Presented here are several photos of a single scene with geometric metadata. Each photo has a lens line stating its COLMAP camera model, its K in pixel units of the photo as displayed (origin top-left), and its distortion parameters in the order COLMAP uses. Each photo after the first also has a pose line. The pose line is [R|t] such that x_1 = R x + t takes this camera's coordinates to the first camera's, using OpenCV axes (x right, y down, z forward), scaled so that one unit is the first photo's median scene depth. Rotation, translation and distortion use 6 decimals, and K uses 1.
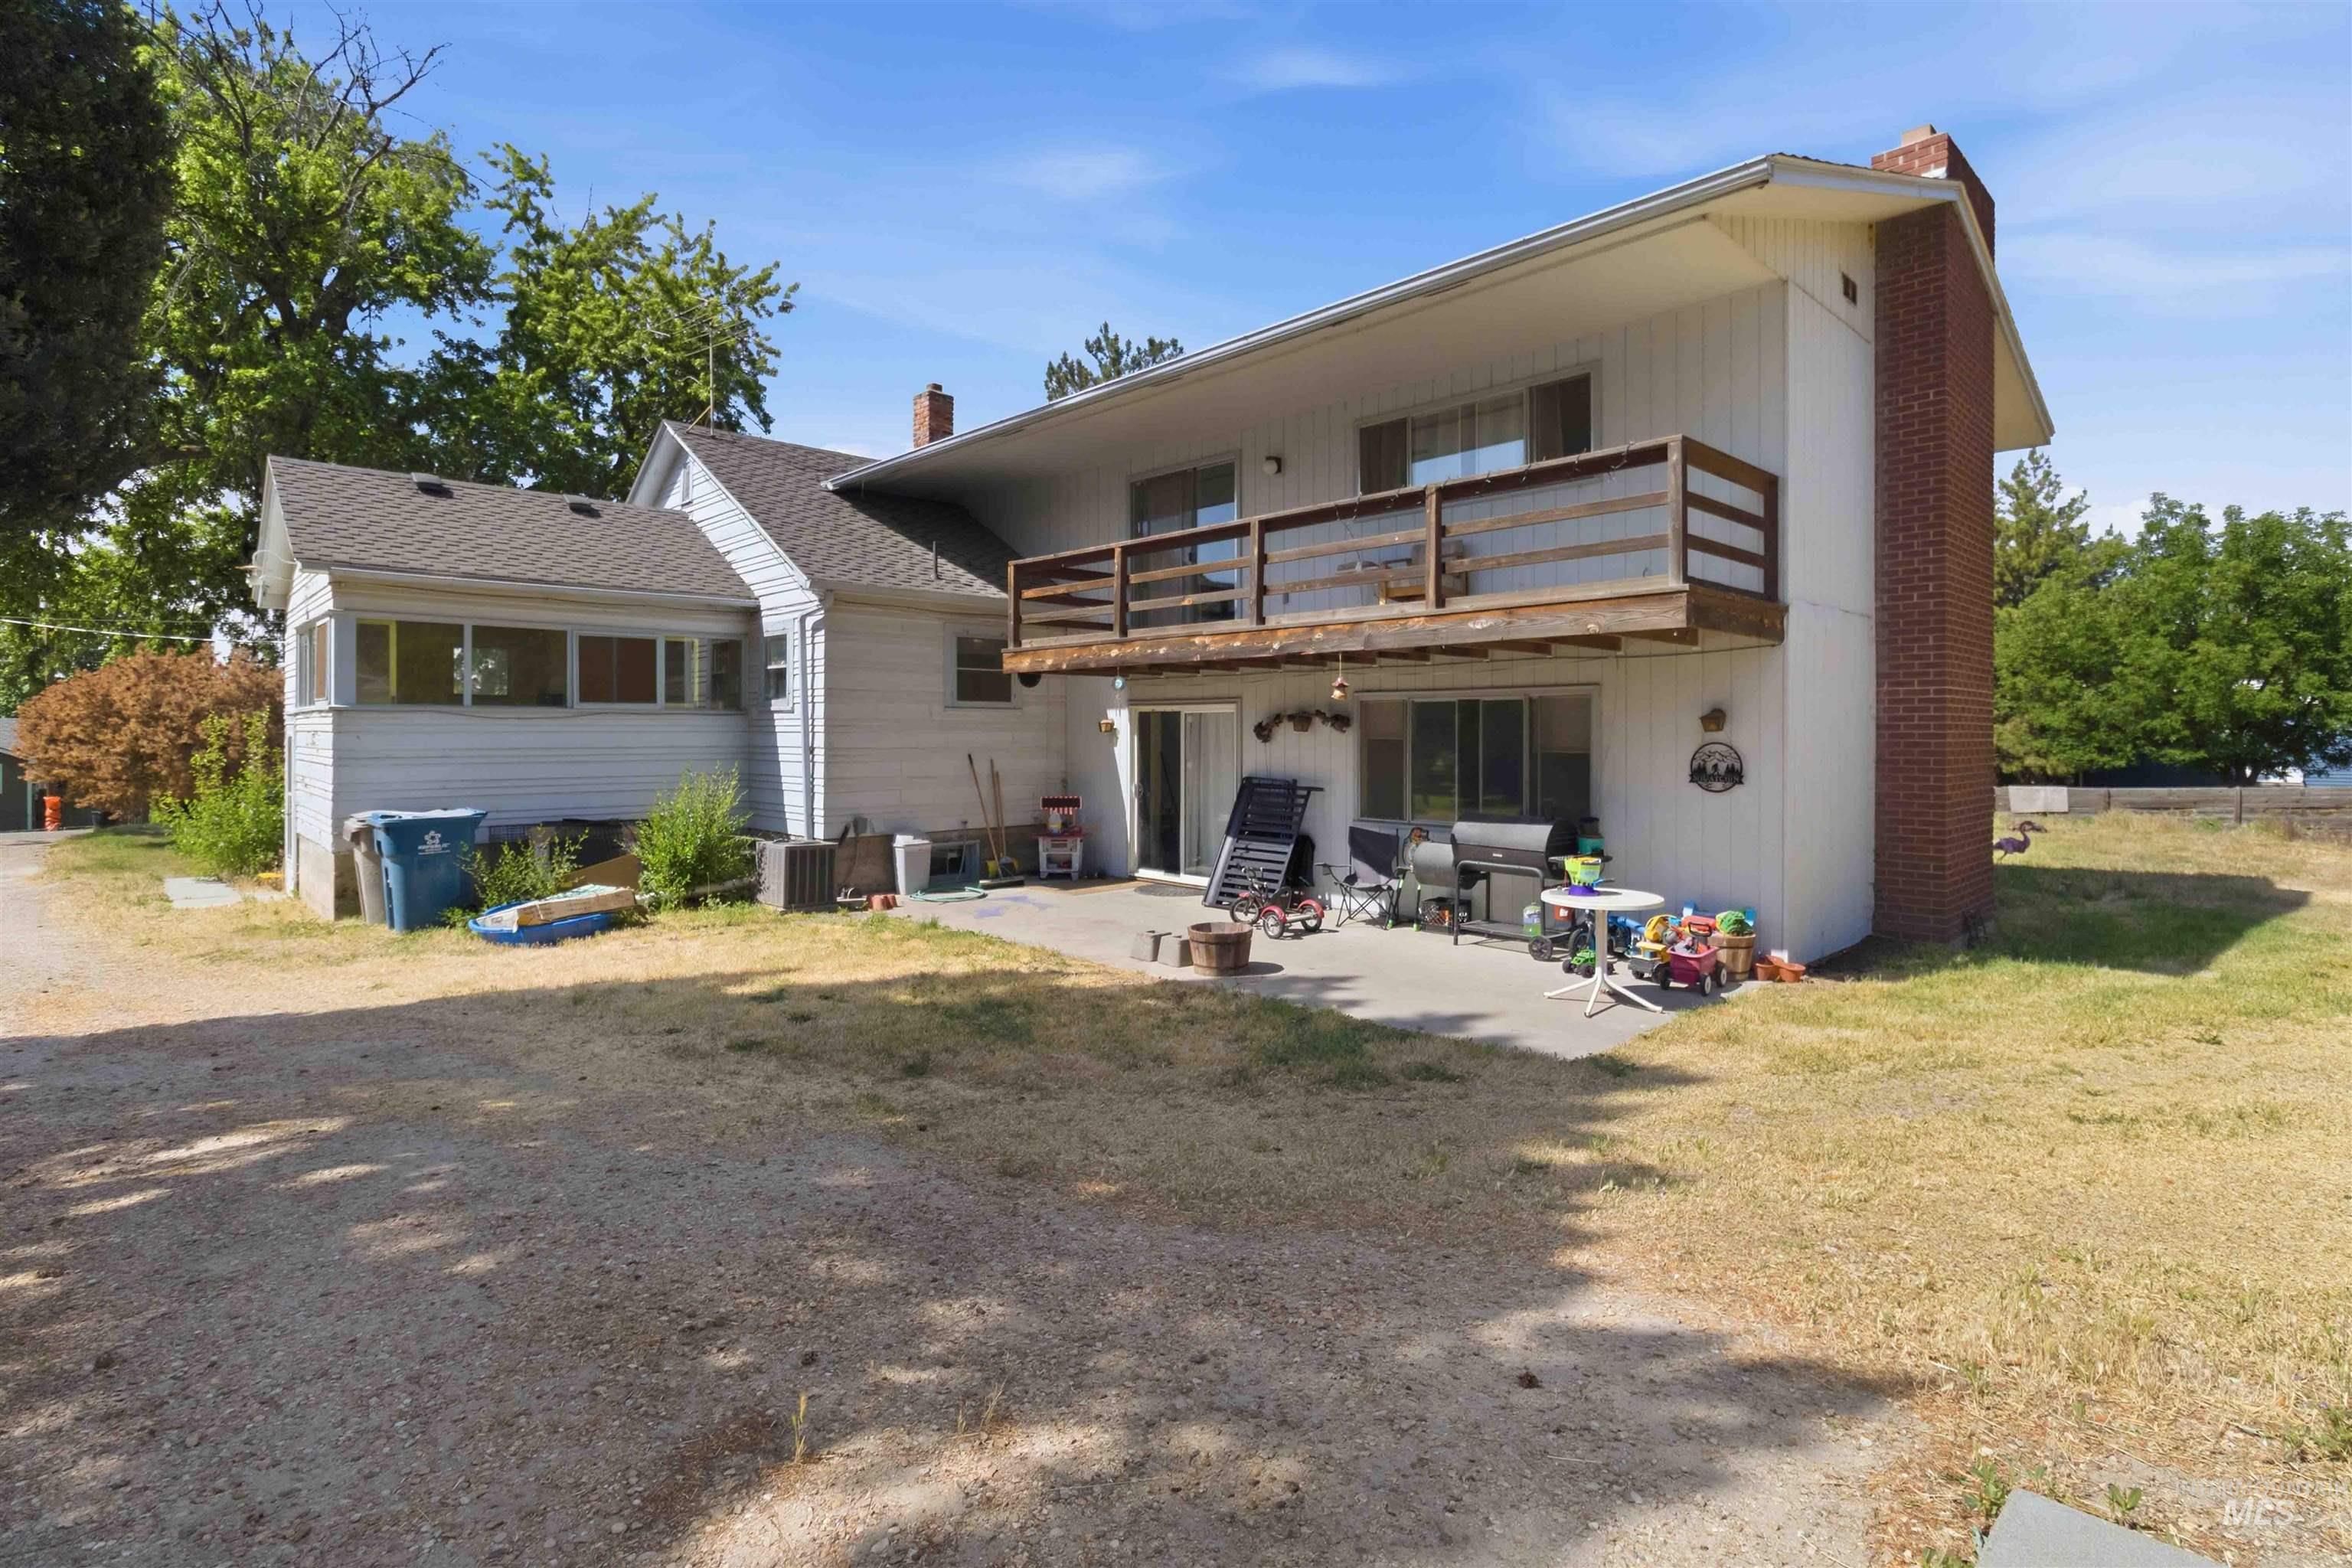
lens RADIAL K [[1095.8, 0, 1195.6], [0, 1095.8, 720.1], [0, 0, 1]] dist [0.000837, 0.000093]
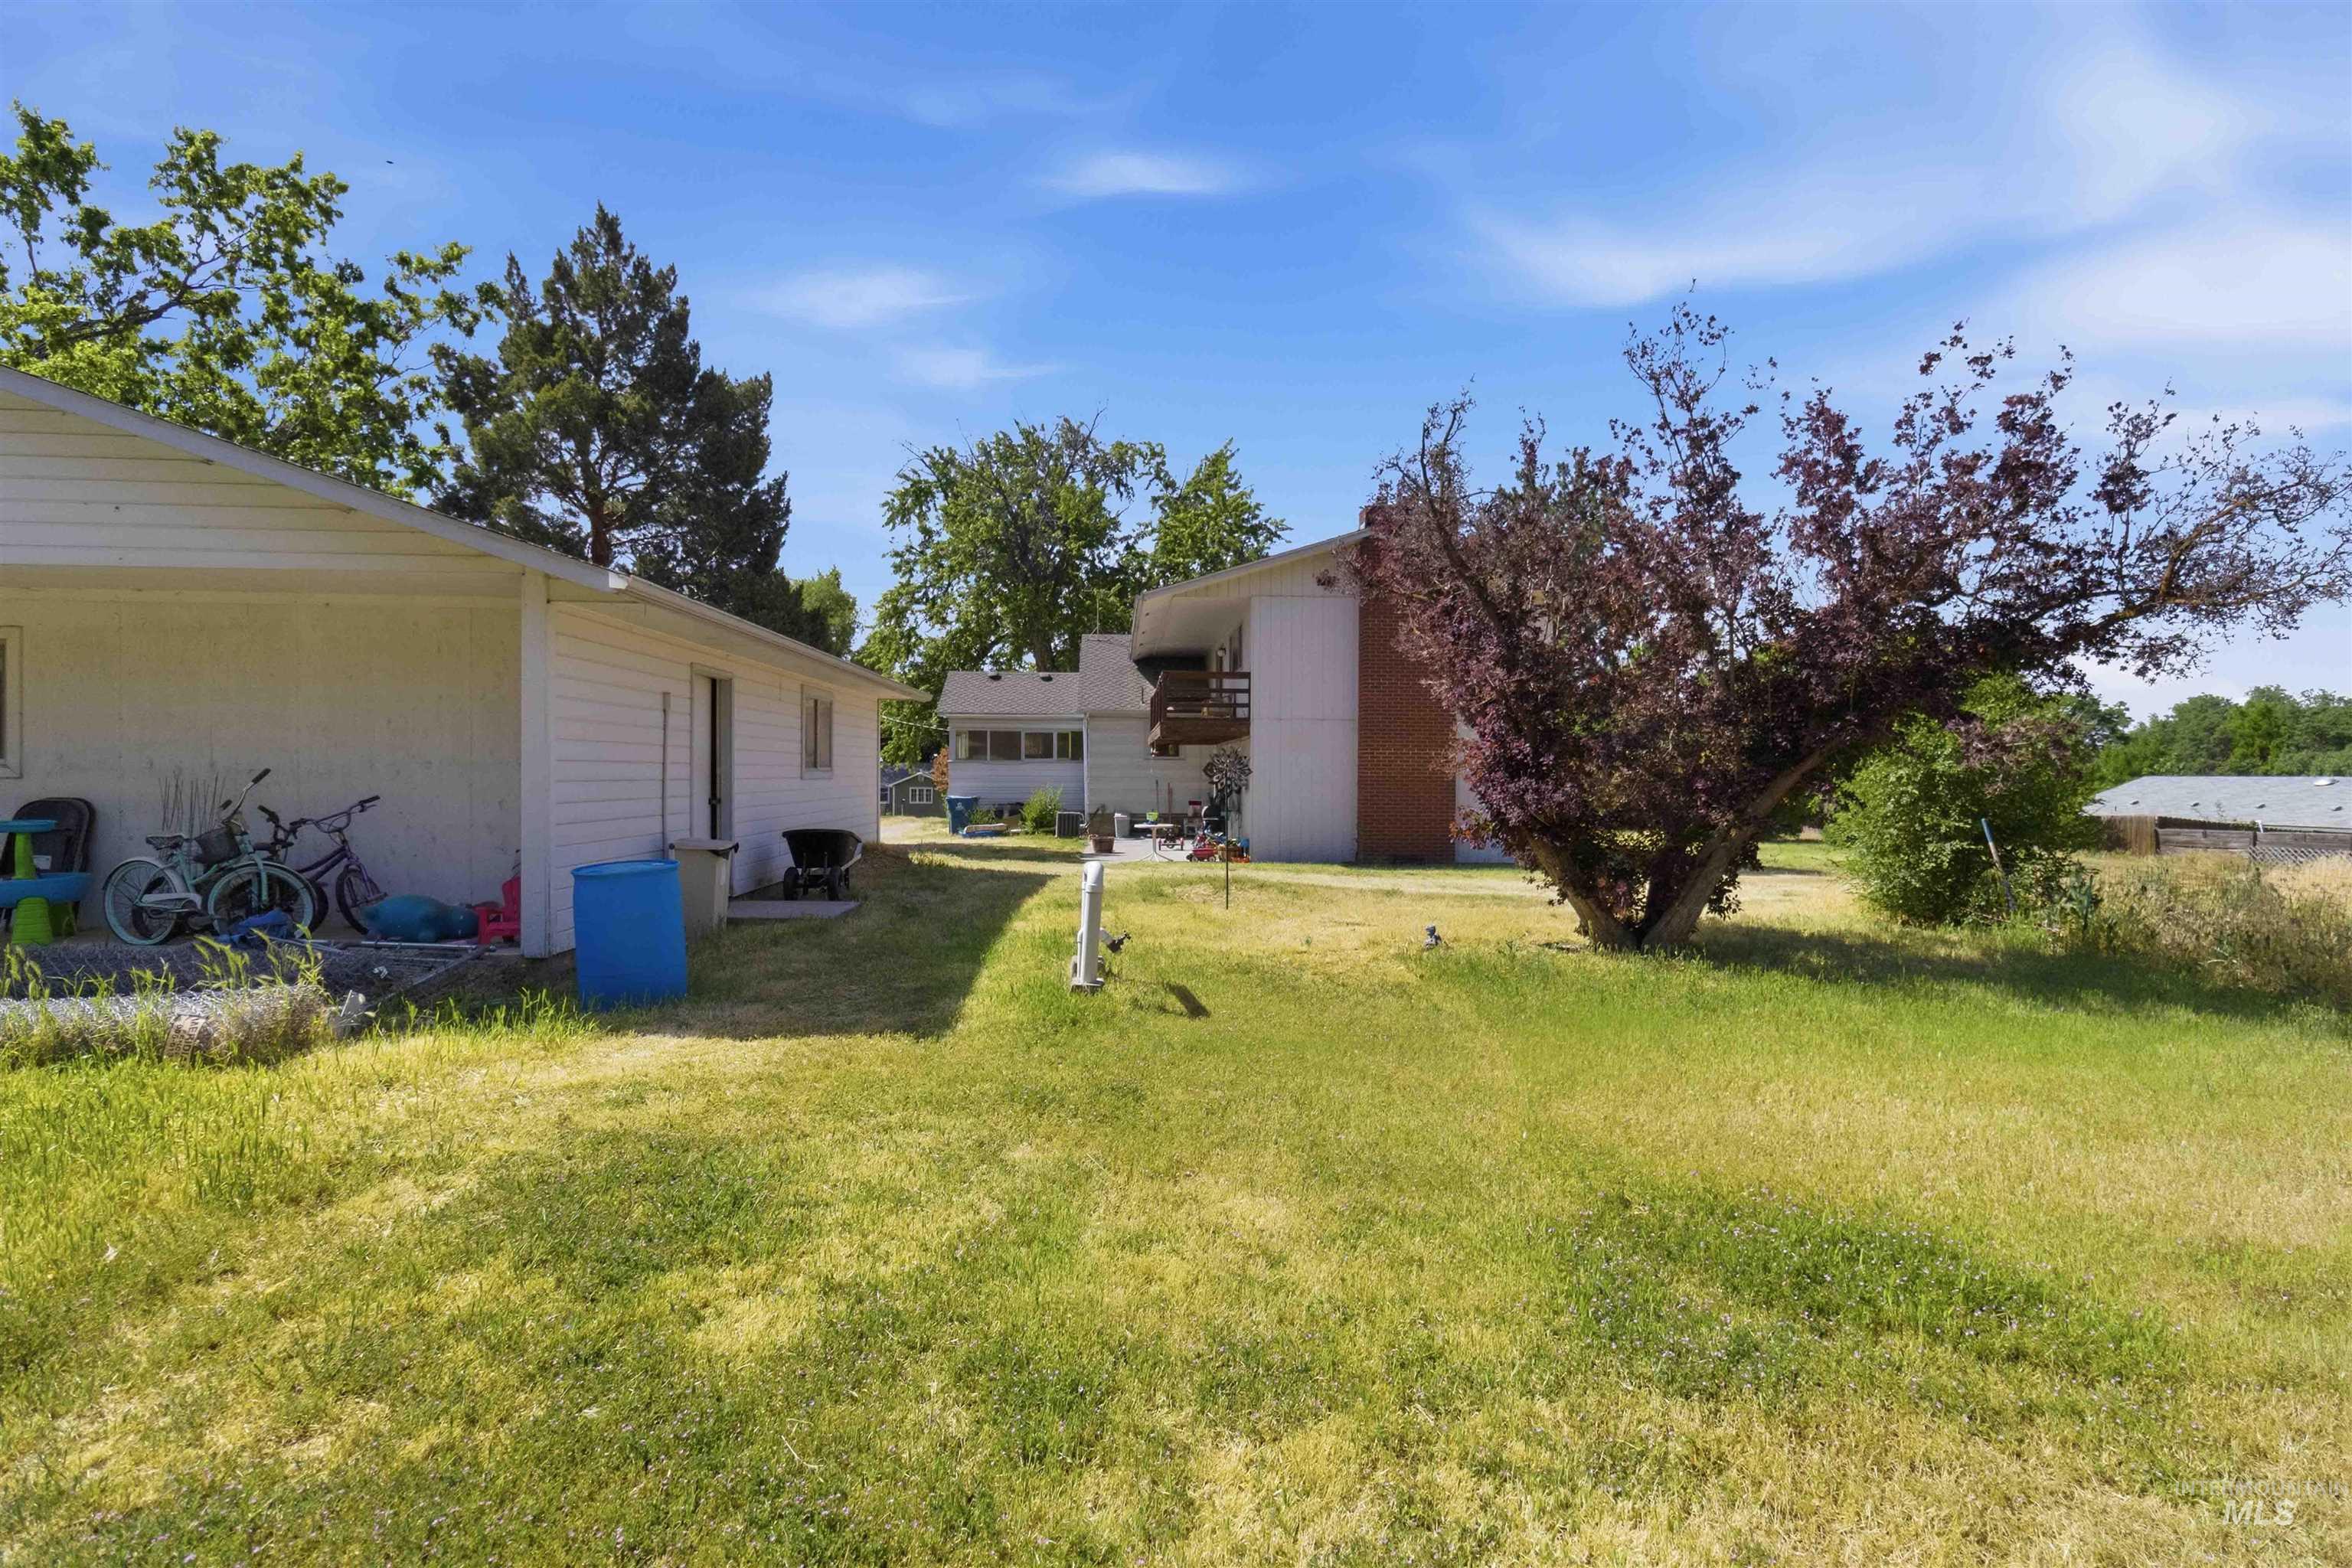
lens RADIAL K [[1095.8, 0, 1173.6], [0, 1095.8, 786.3], [0, 0, 1]] dist [0.000837, 0.000093]
pose [[0.749425, 0.007761, -0.662043, 1.222875], [-0.007958, 0.999965, 0.002714, 0.036902], [0.662041, 0.003235, 0.749461, -0.585184]]
